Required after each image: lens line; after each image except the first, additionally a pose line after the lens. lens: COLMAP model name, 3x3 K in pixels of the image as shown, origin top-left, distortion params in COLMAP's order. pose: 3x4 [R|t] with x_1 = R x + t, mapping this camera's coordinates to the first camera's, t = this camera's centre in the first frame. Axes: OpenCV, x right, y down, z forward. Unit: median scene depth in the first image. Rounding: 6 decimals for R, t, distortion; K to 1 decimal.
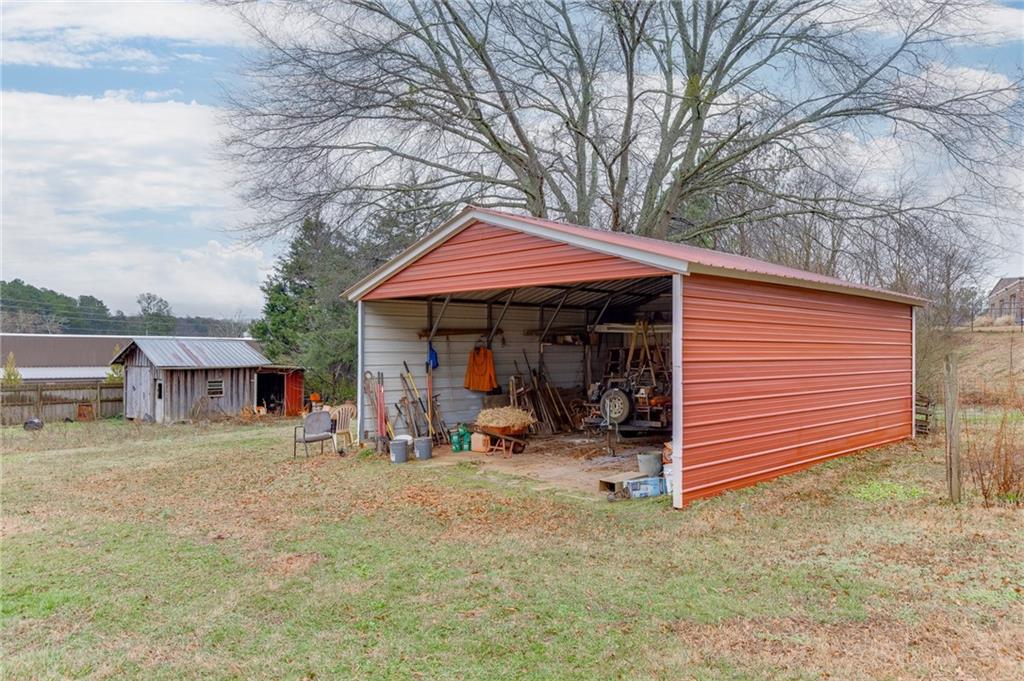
lens RADIAL K [[713.7, 0, 511.8], [0, 713.7, 344.0], [0, 0, 1]] dist [-0.007081, -0.001687]
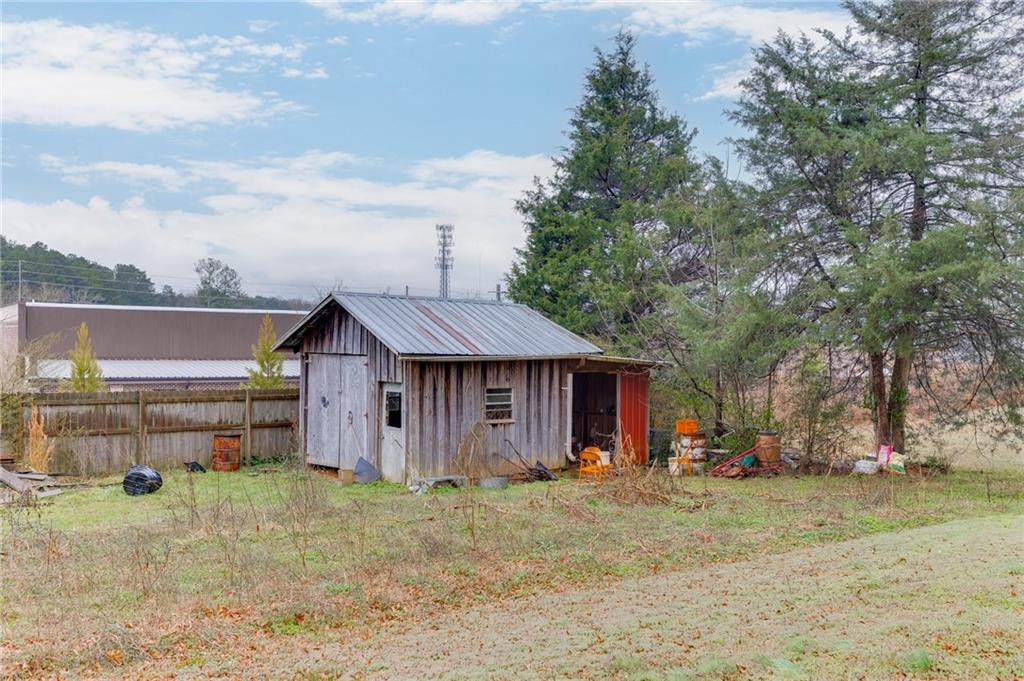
lens RADIAL K [[1047.9, 0, 507.4], [0, 1047.9, 337.4], [0, 0, 1]] dist [-0.017324, 0.000000]
pose [[0.983303, 0.003672, -0.181937, -0.289984], [-0.003150, 0.999990, 0.003157, 0.017593], [0.181947, -0.002531, 0.983305, 0.348821]]
